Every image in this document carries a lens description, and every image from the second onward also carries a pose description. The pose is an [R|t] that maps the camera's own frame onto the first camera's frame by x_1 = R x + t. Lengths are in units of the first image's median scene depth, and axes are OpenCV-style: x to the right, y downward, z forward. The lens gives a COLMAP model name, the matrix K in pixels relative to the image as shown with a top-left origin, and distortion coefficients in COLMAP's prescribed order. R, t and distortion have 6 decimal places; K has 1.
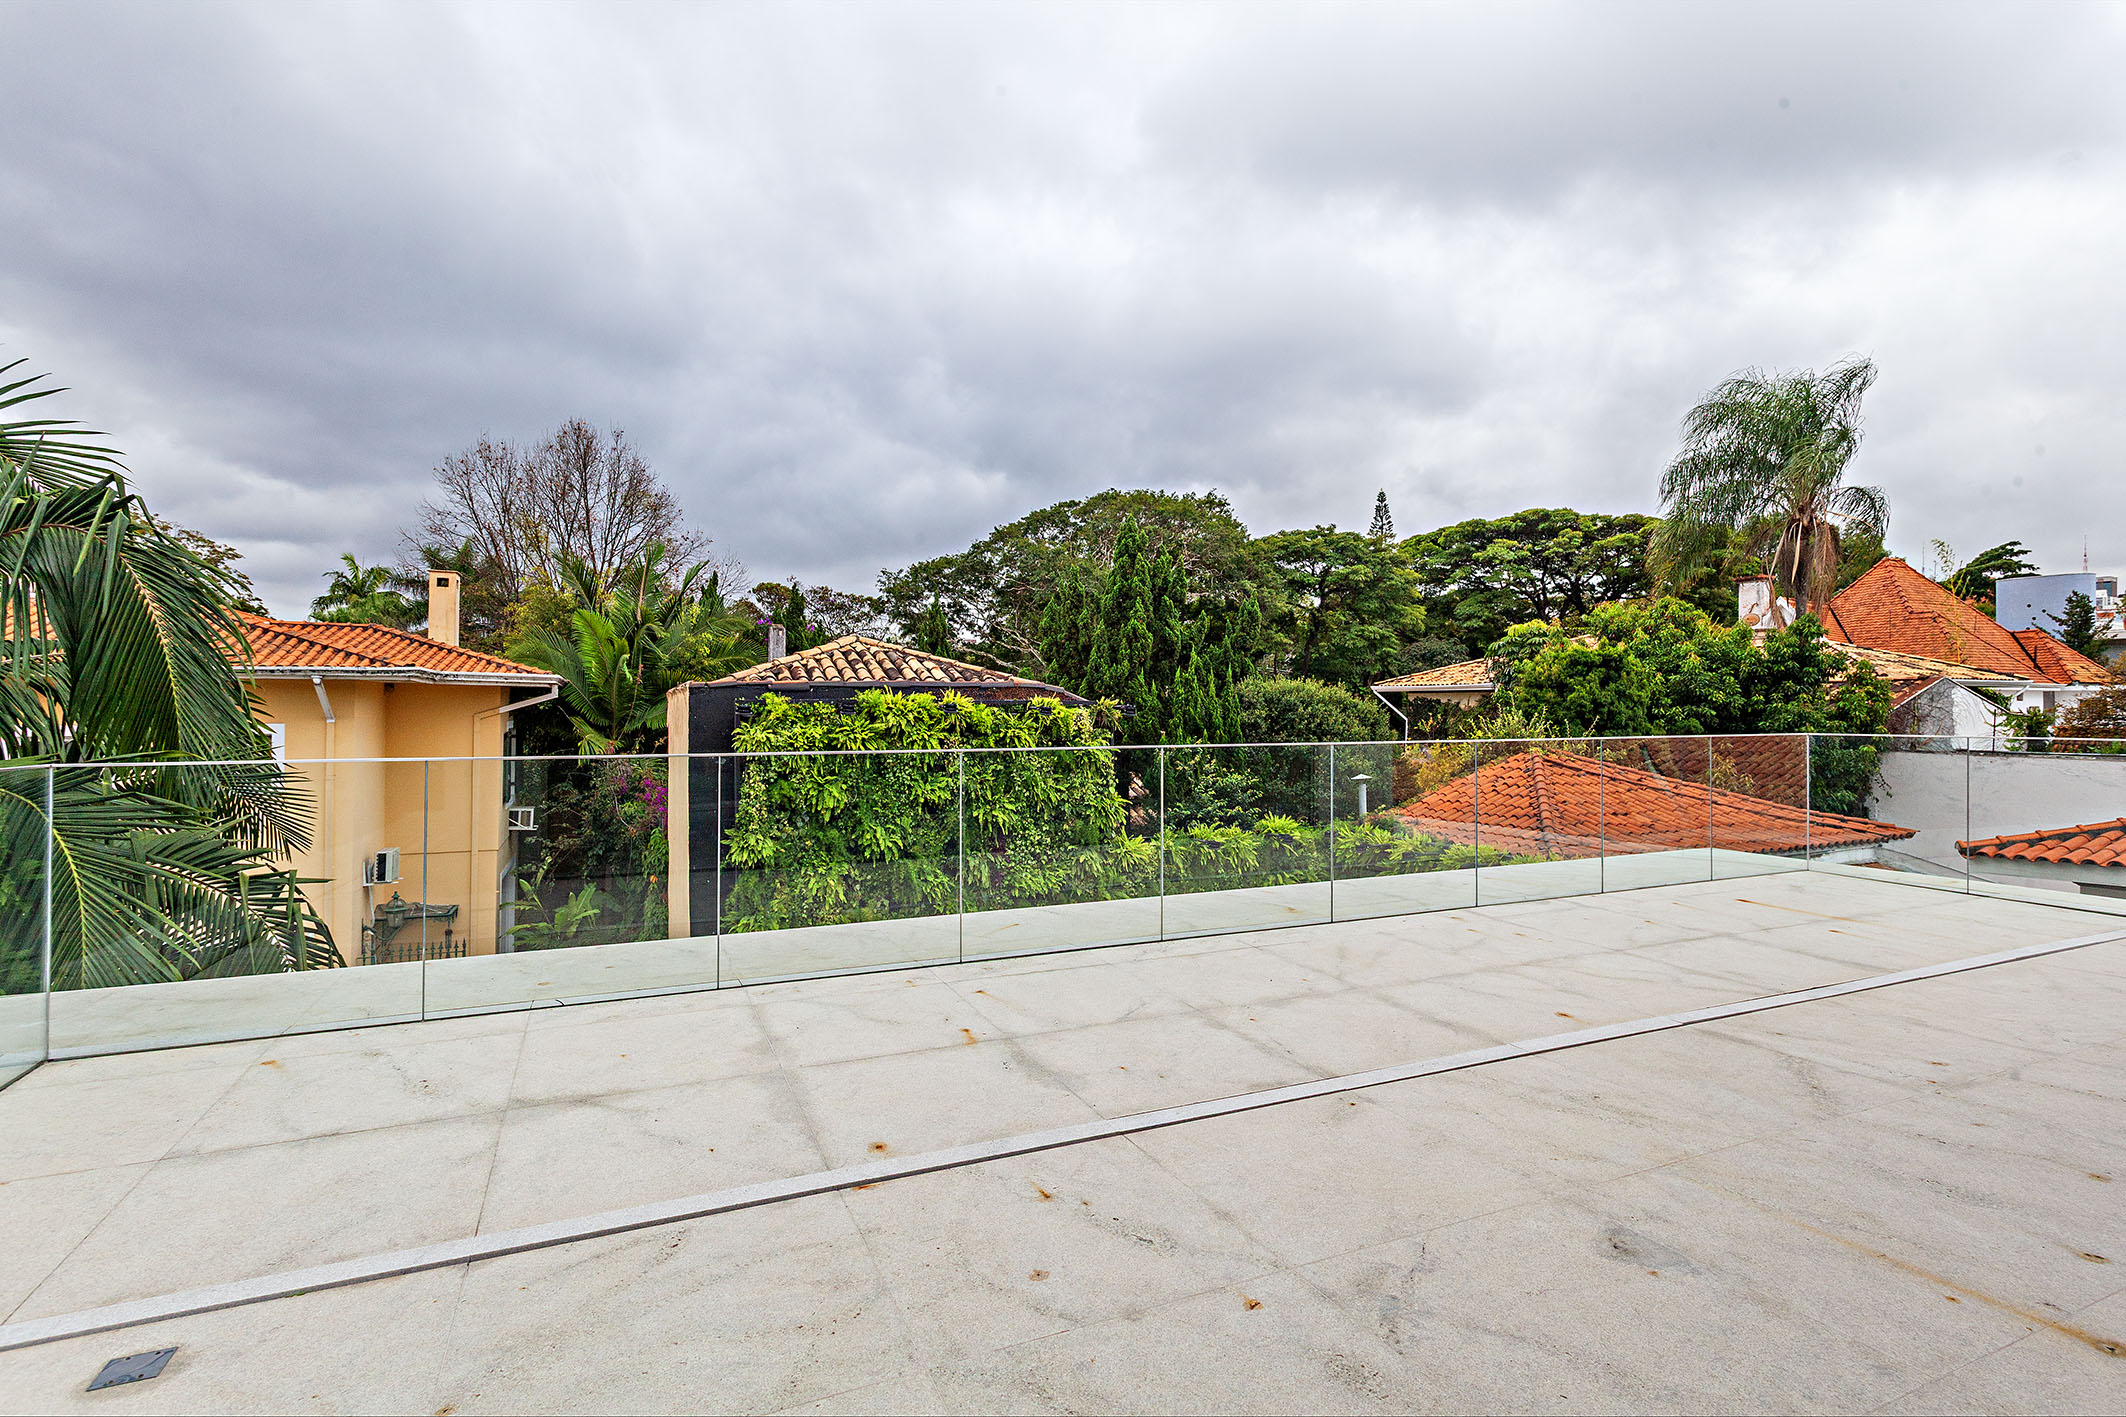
lens RADIAL K [[1027.3, 0, 1131.2], [0, 1027.3, 704.1], [0, 0, 1]] dist [-0.023339, 0.000102]
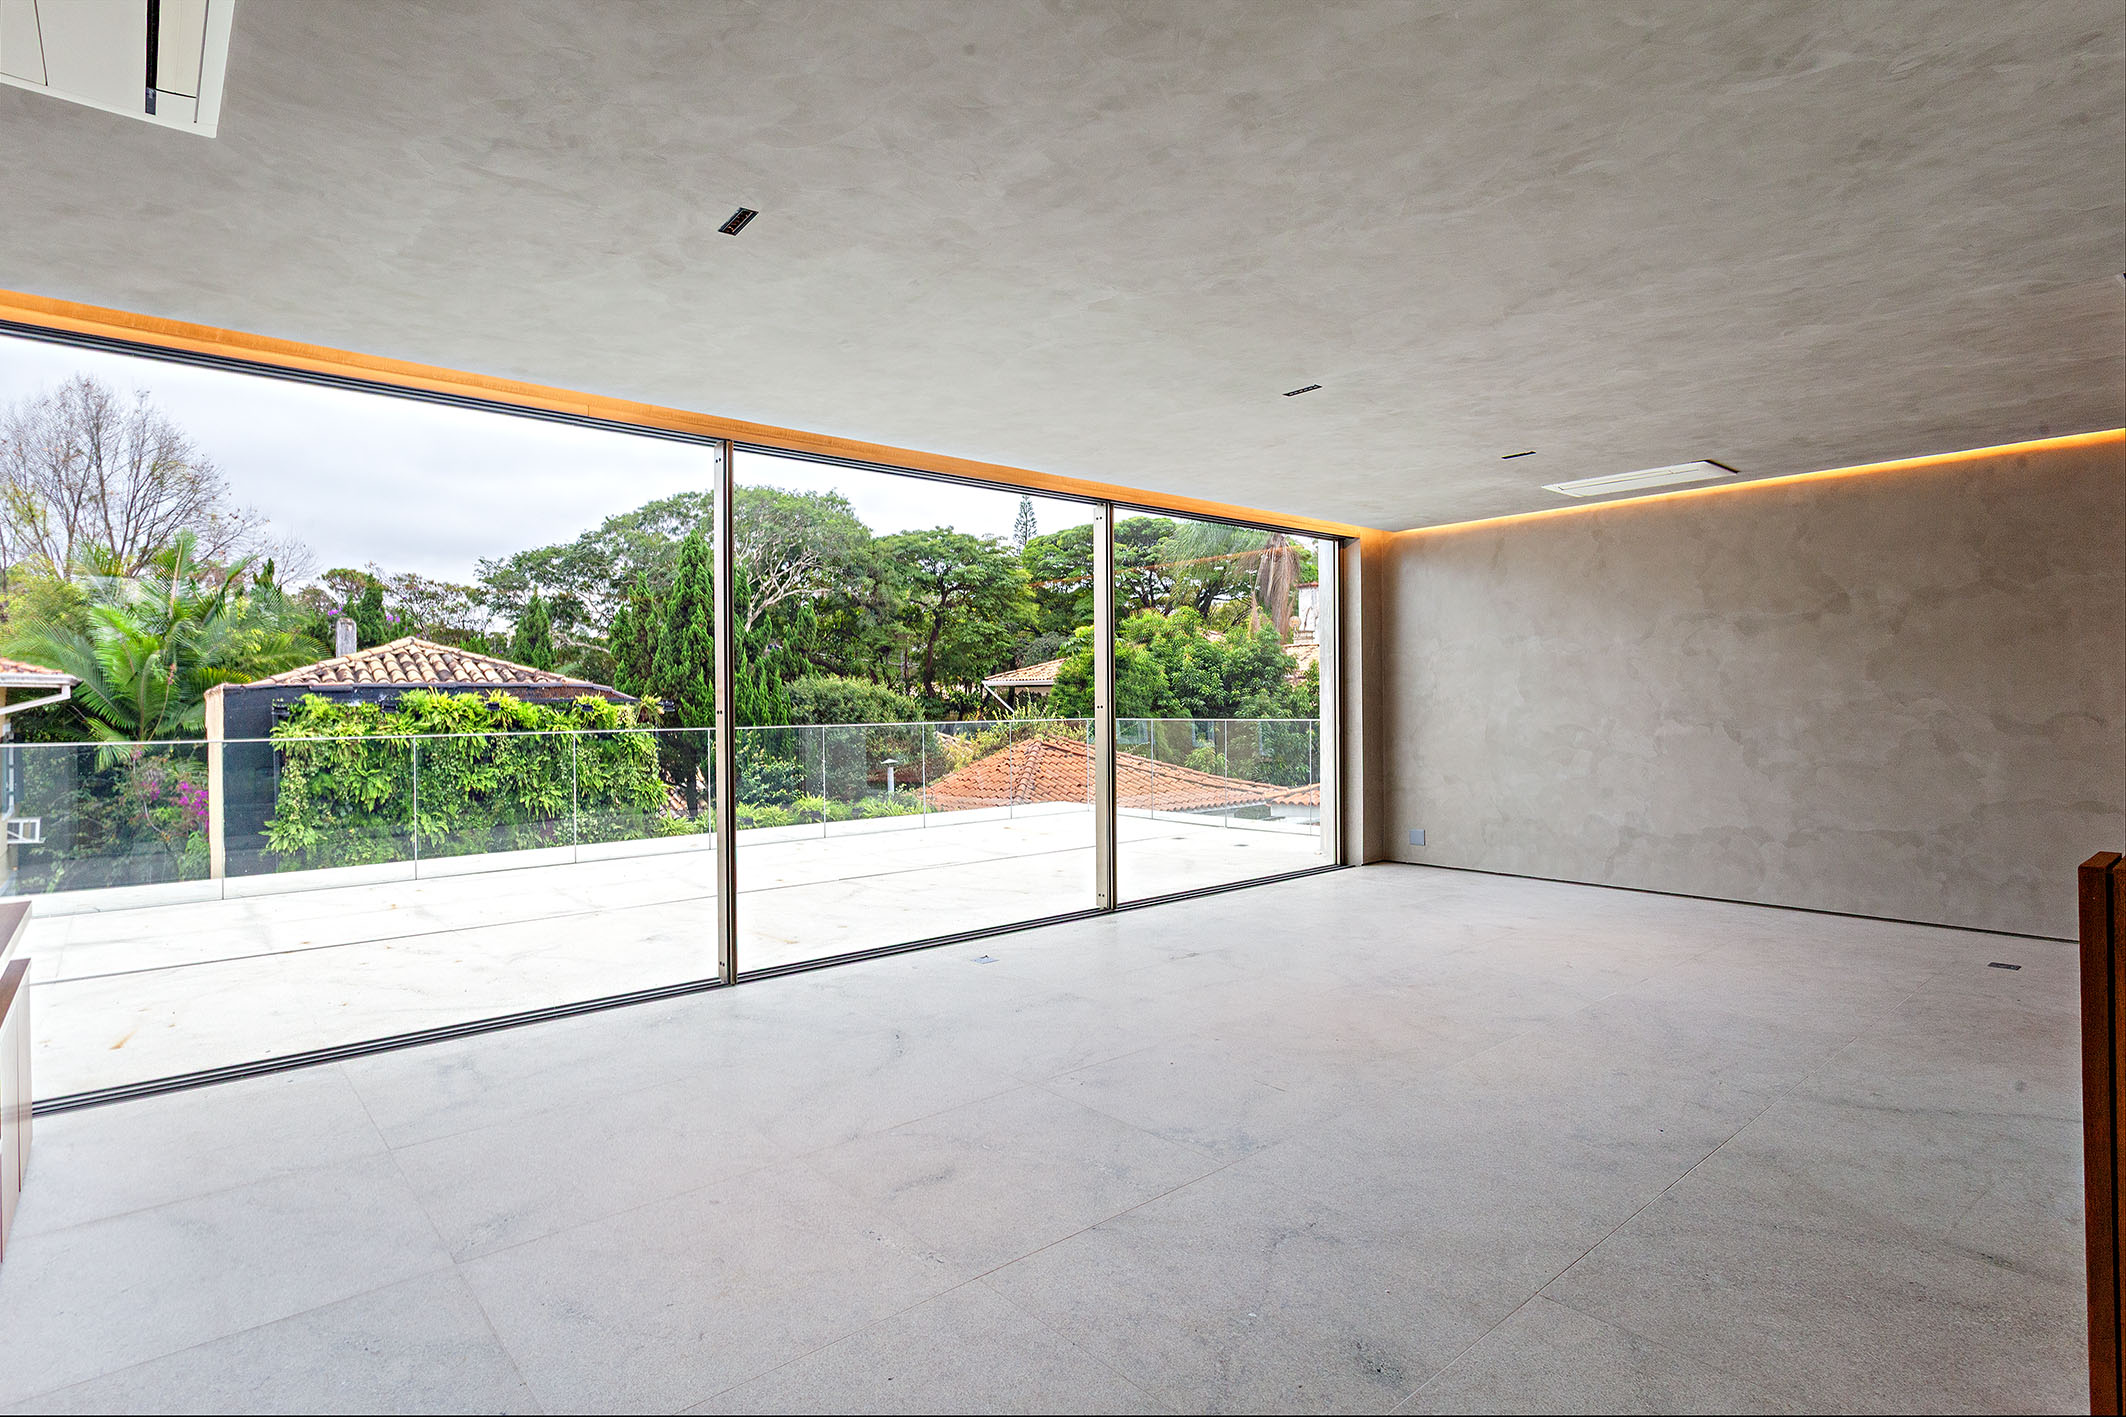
lens RADIAL K [[1066.2, 0, 1063.0], [0, 1066.2, 708.5], [0, 0, 1]] dist [-0.002746, -0.000279]
pose [[0.970334, -0.010492, 0.241540, 0.107218], [0.007921, 0.999901, 0.011612, -0.001813], [-0.241638, -0.009355, 0.970321, -0.207628]]
